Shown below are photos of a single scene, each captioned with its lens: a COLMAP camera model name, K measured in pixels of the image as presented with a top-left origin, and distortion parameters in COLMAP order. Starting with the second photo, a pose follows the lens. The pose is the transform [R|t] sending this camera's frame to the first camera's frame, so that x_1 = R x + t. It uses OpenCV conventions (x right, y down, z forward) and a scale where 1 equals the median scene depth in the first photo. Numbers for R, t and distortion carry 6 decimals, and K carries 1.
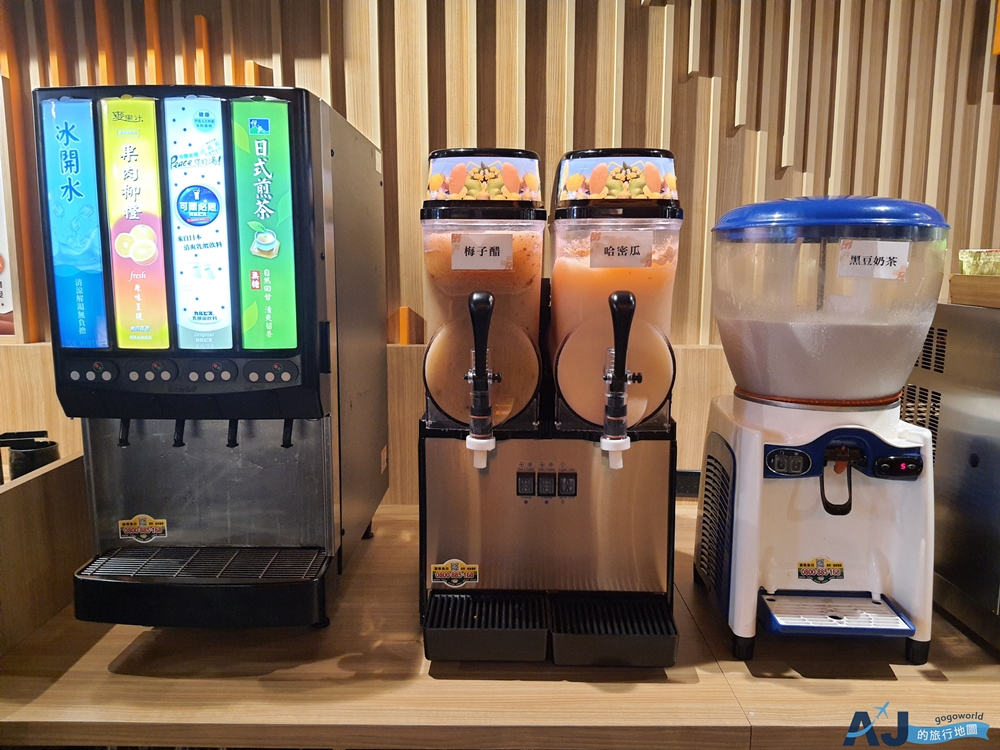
lens RADIAL K [[840.7, 0, 501.8], [0, 840.7, 371.6], [0, 0, 1]] dist [0.059965, -0.137757]
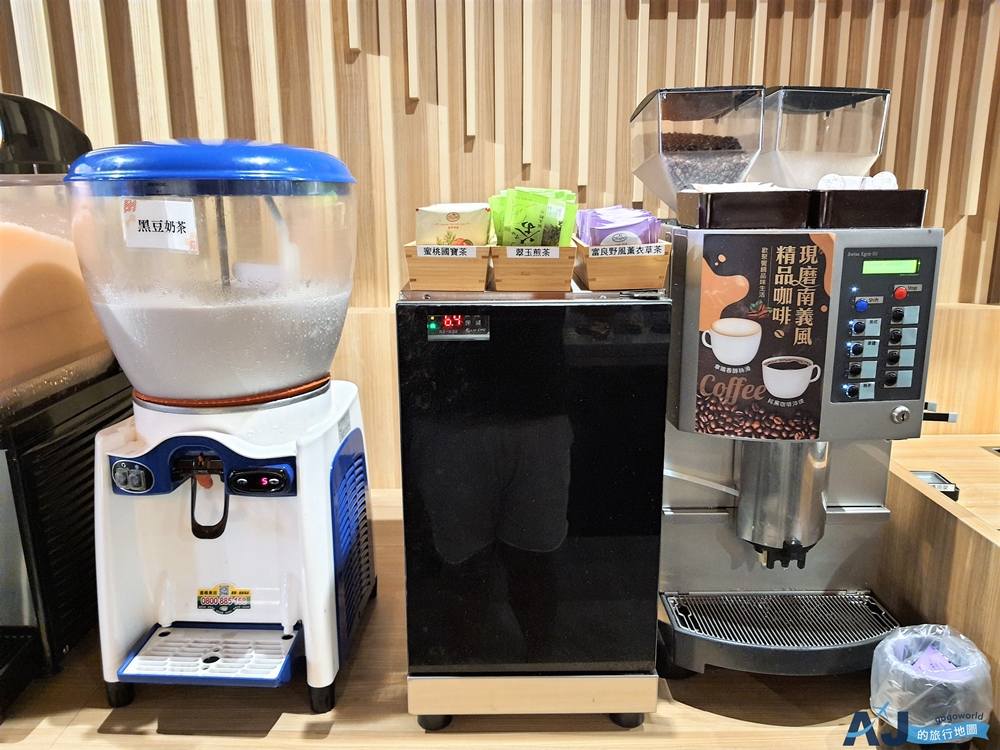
lens RADIAL K [[840.7, 0, 500.1], [0, 840.7, 383.8], [0, 0, 1]] dist [0.059965, -0.137757]
pose [[0.999920, -0.009441, 0.008375, 0.669159], [0.008660, 0.996001, 0.088921, -0.049155], [-0.009181, -0.088841, 0.996003, 0.195934]]
